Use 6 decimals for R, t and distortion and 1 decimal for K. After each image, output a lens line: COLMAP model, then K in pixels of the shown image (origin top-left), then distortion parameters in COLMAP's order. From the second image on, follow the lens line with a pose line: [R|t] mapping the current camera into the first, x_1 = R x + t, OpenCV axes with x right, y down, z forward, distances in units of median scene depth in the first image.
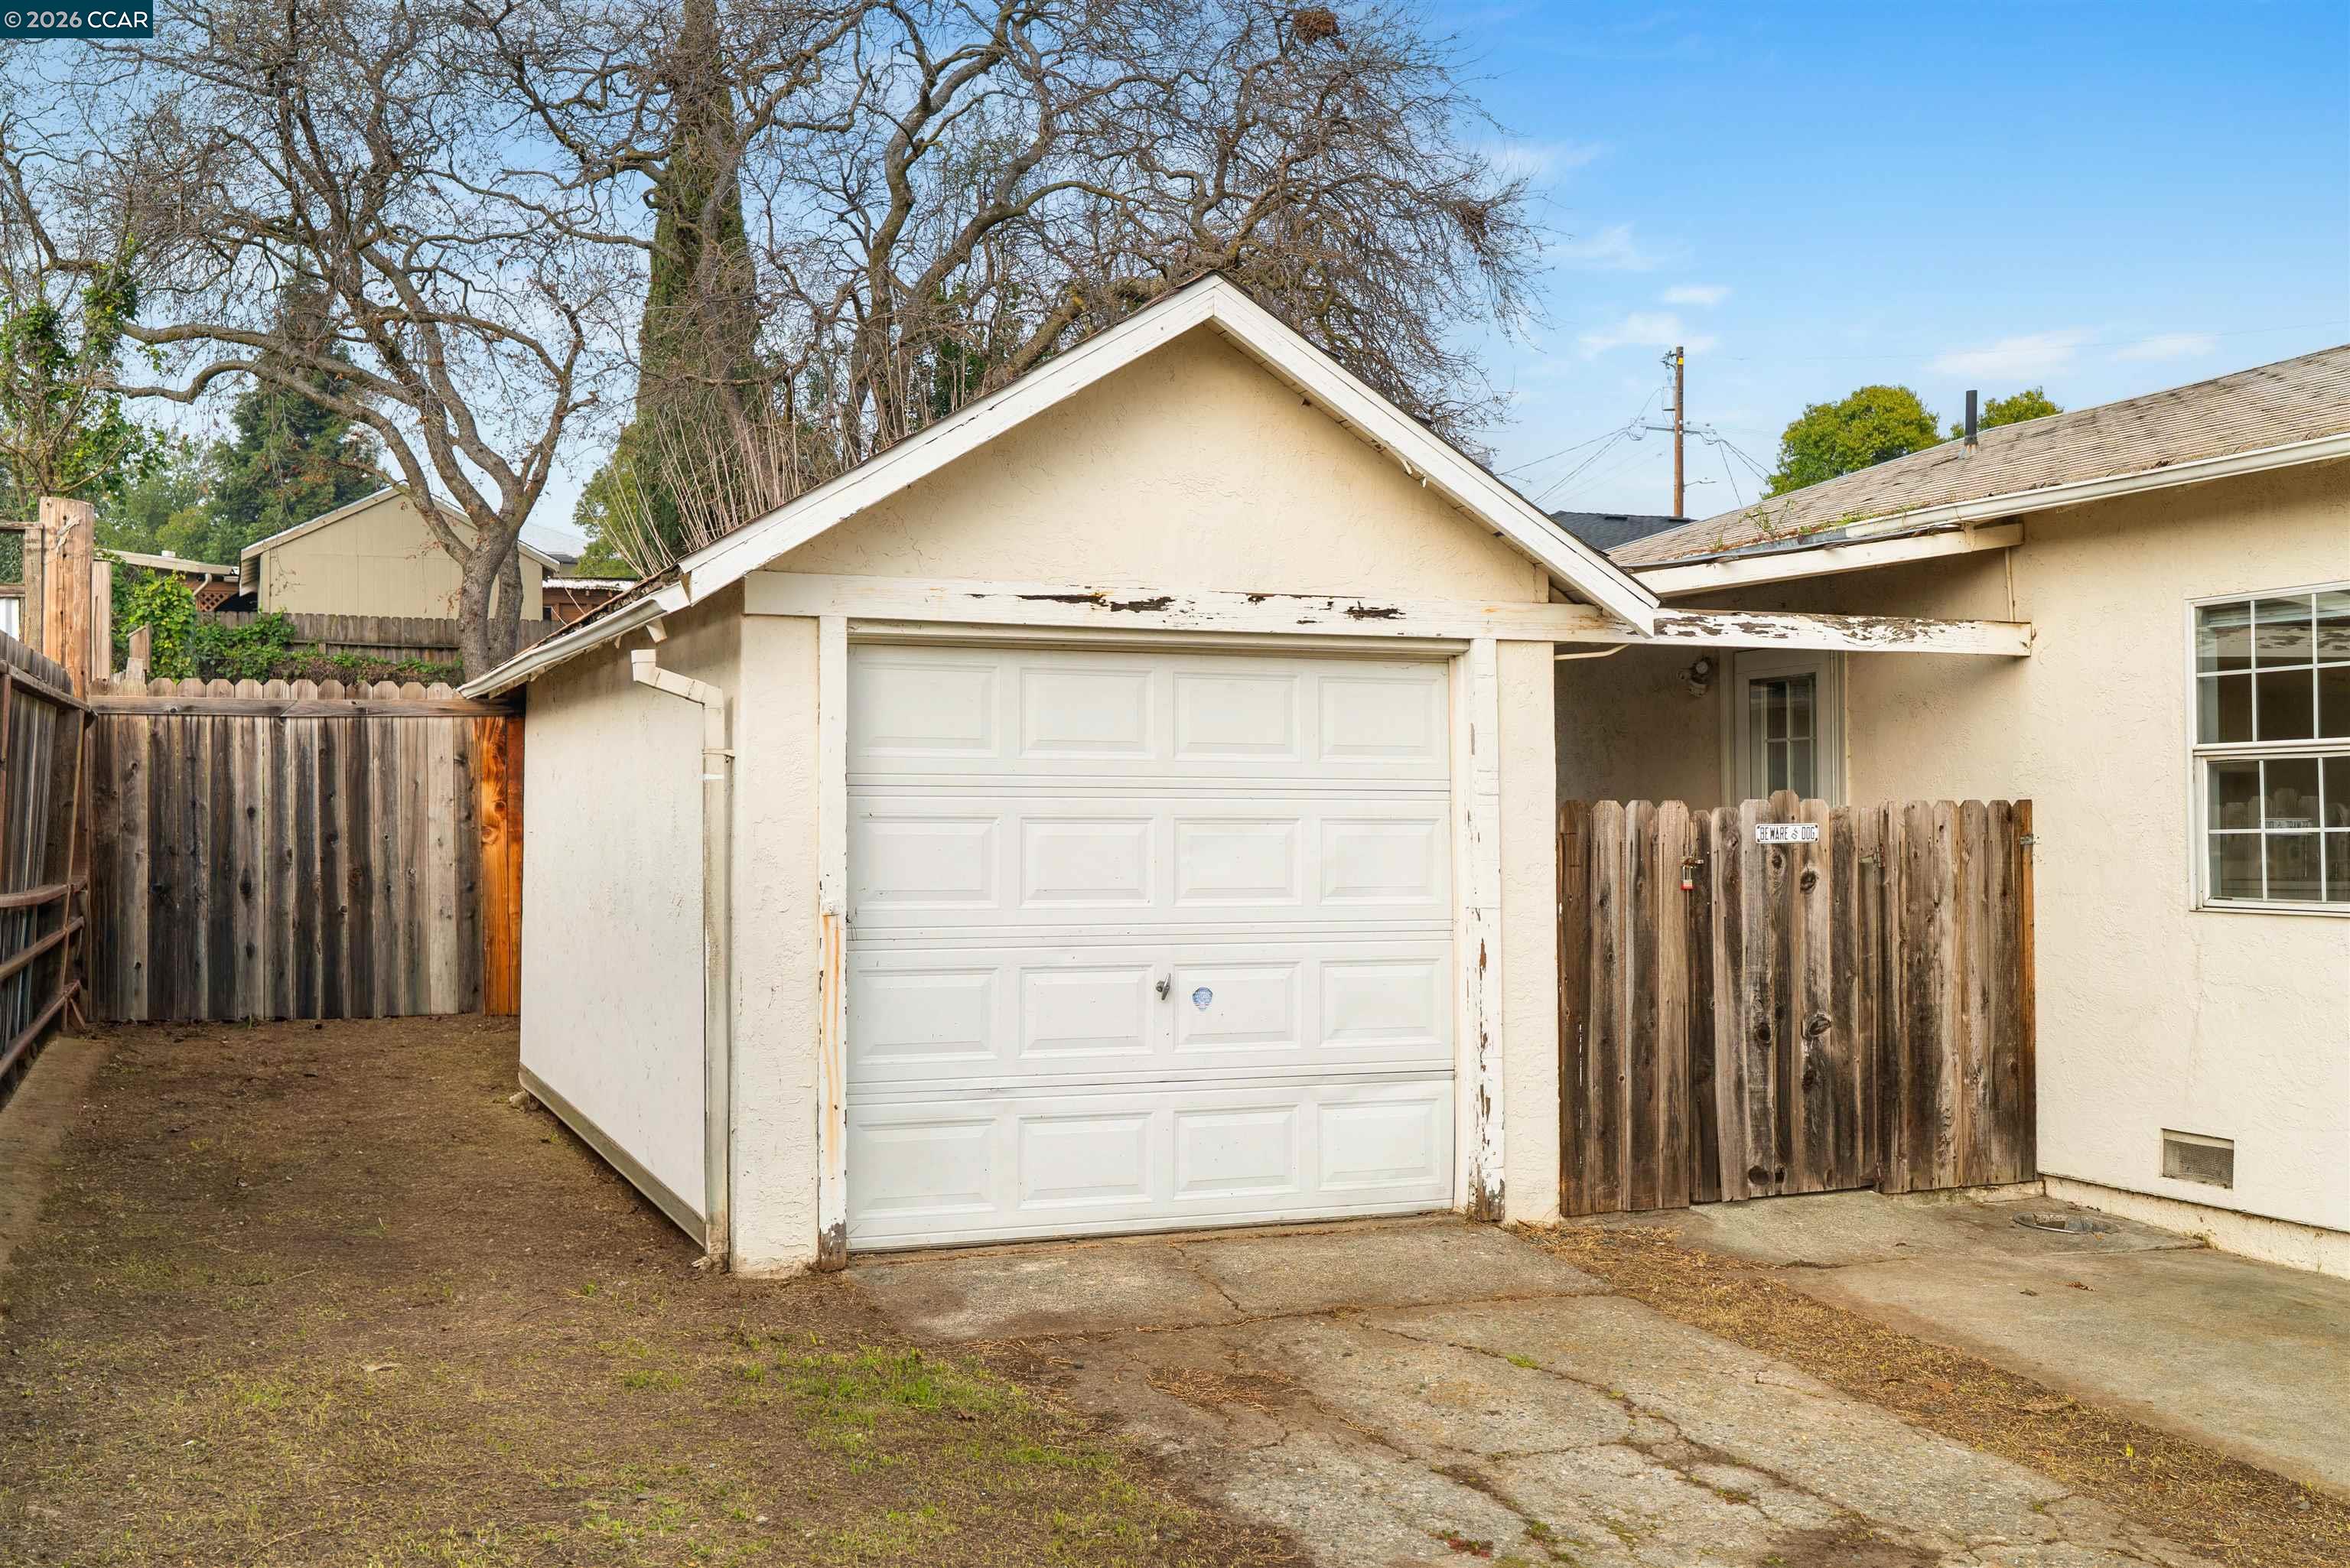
lens RADIAL K [[2341.2, 0, 1175.0], [0, 2341.2, 784.0], [0, 0, 1]] dist [0.001920, 0.018450]
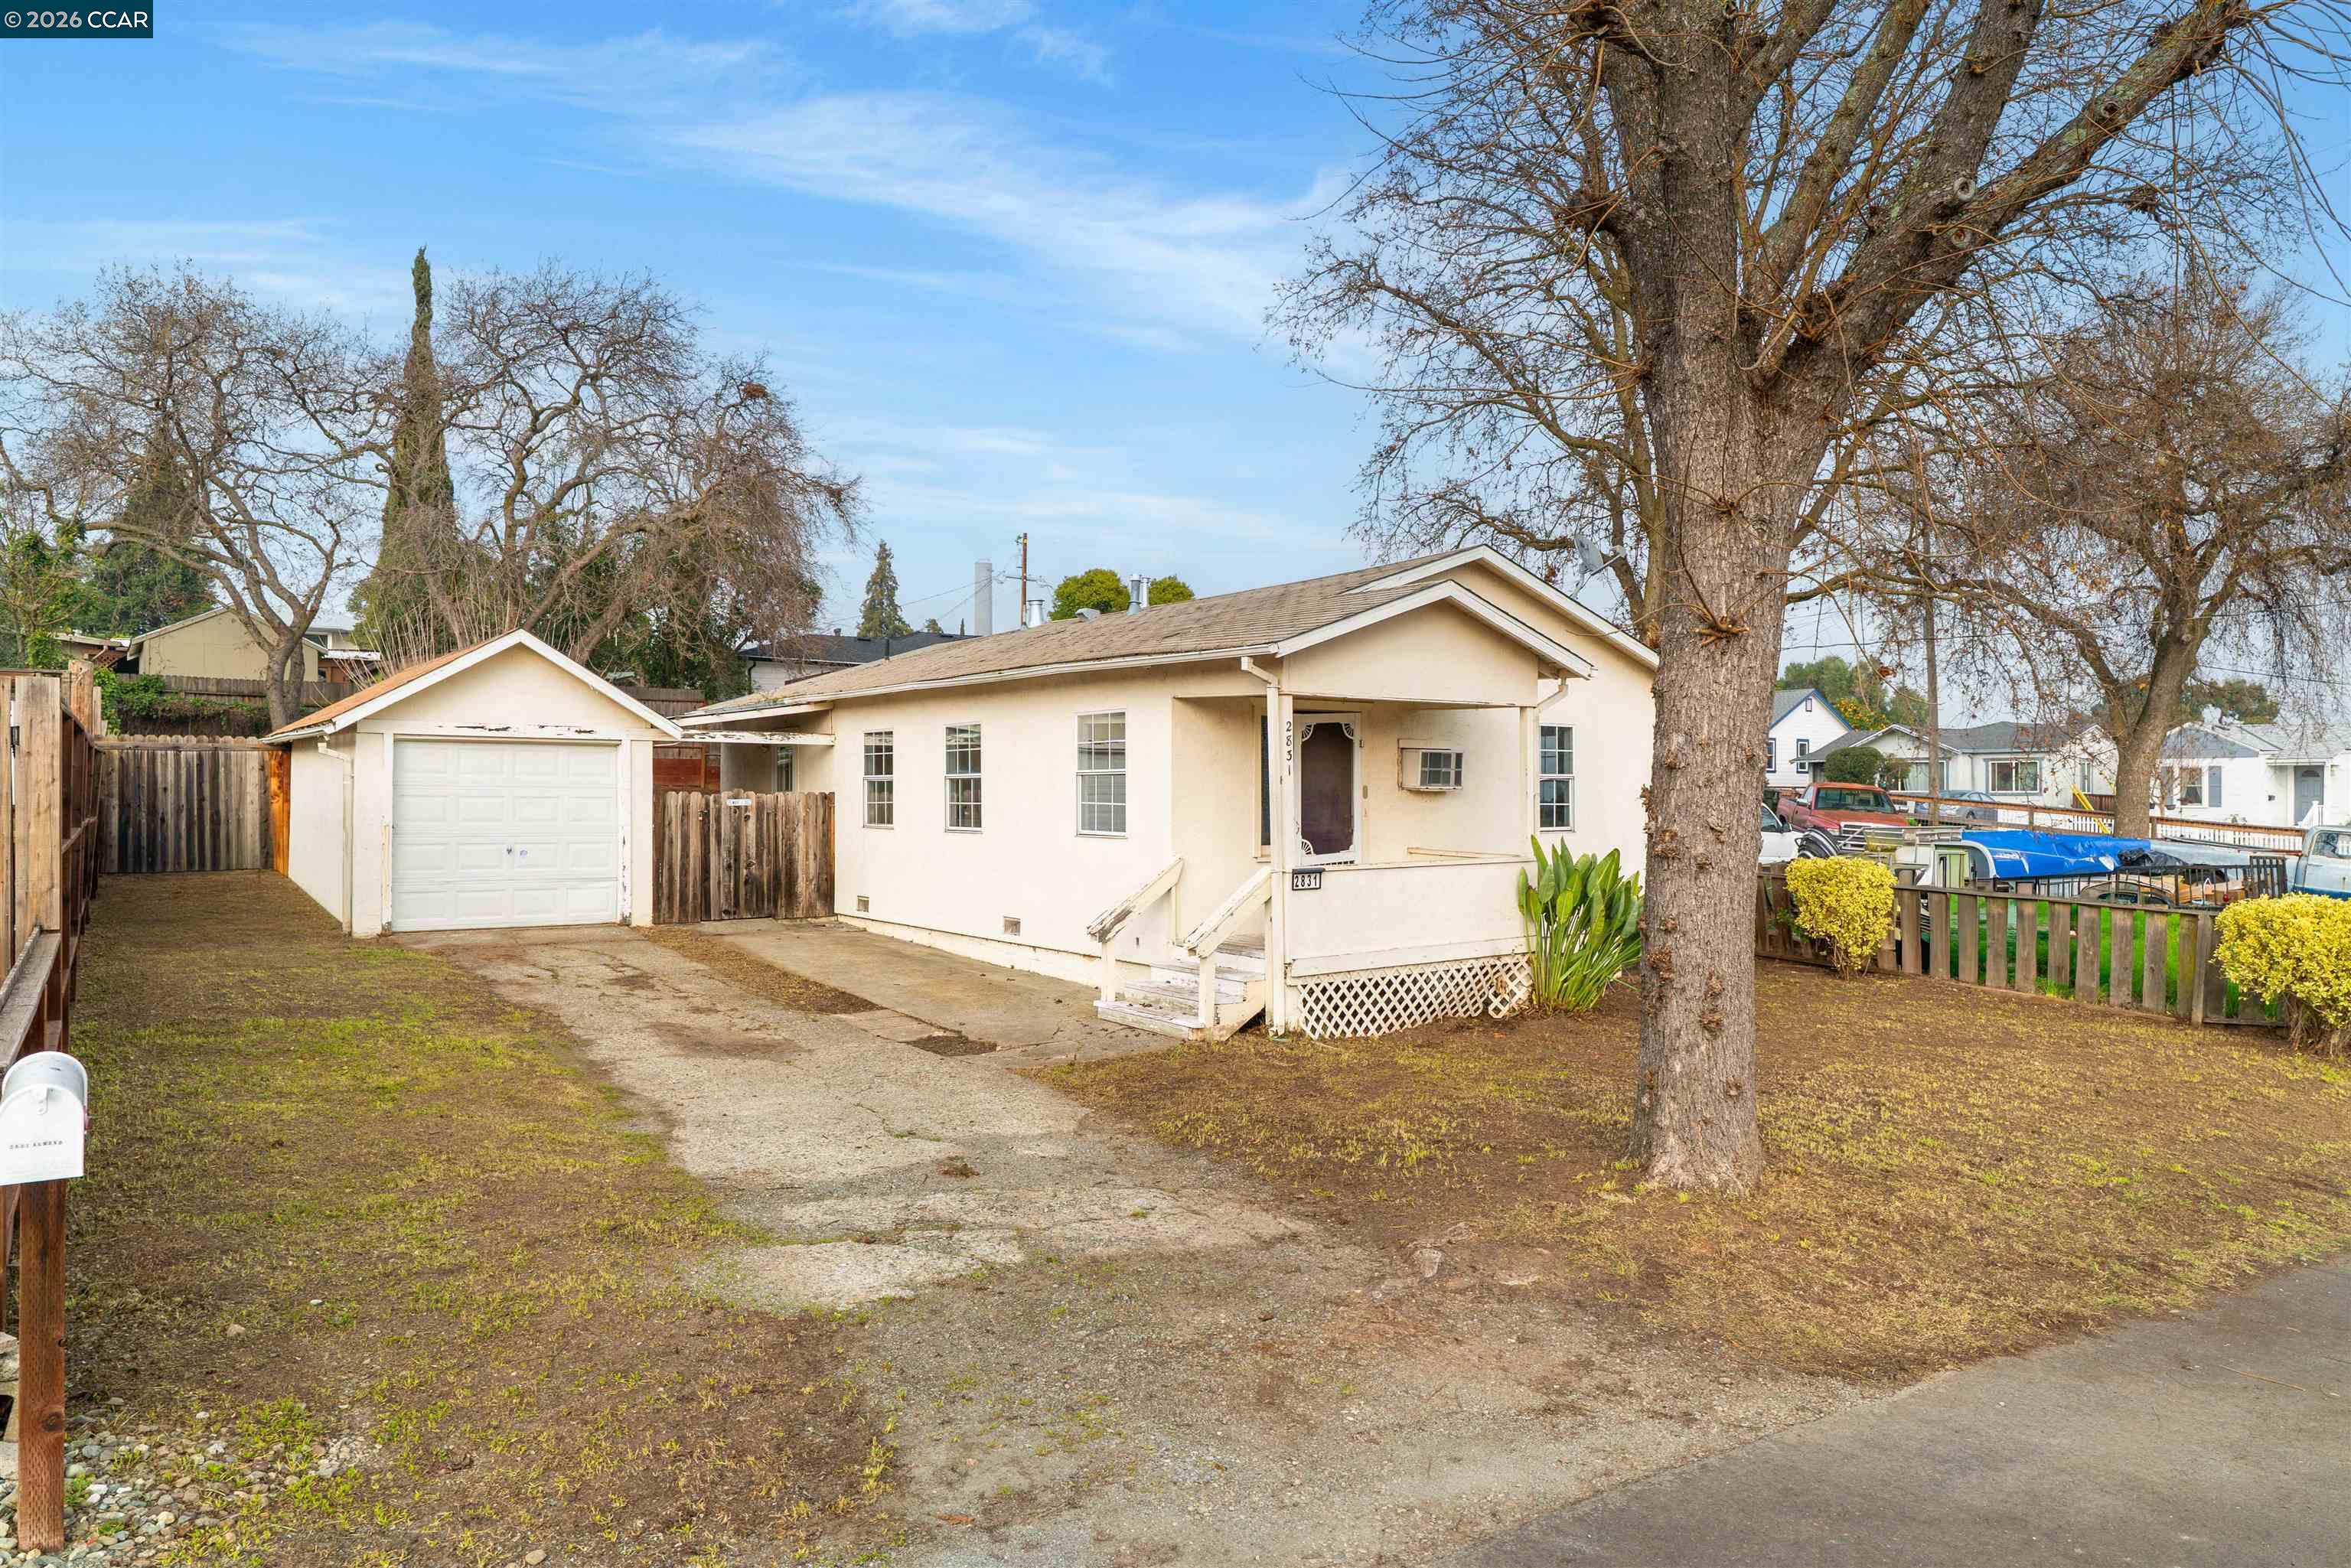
lens RADIAL K [[1482.3, 0, 1175.5], [0, 1482.3, 784.0], [0, 0, 1]] dist [0.004029, -0.001663]
pose [[0.968780, 0.009978, 0.247722, 0.245179], [-0.012541, 0.999883, 0.008771, -0.020397], [-0.247606, -0.011603, 0.968791, -0.767726]]
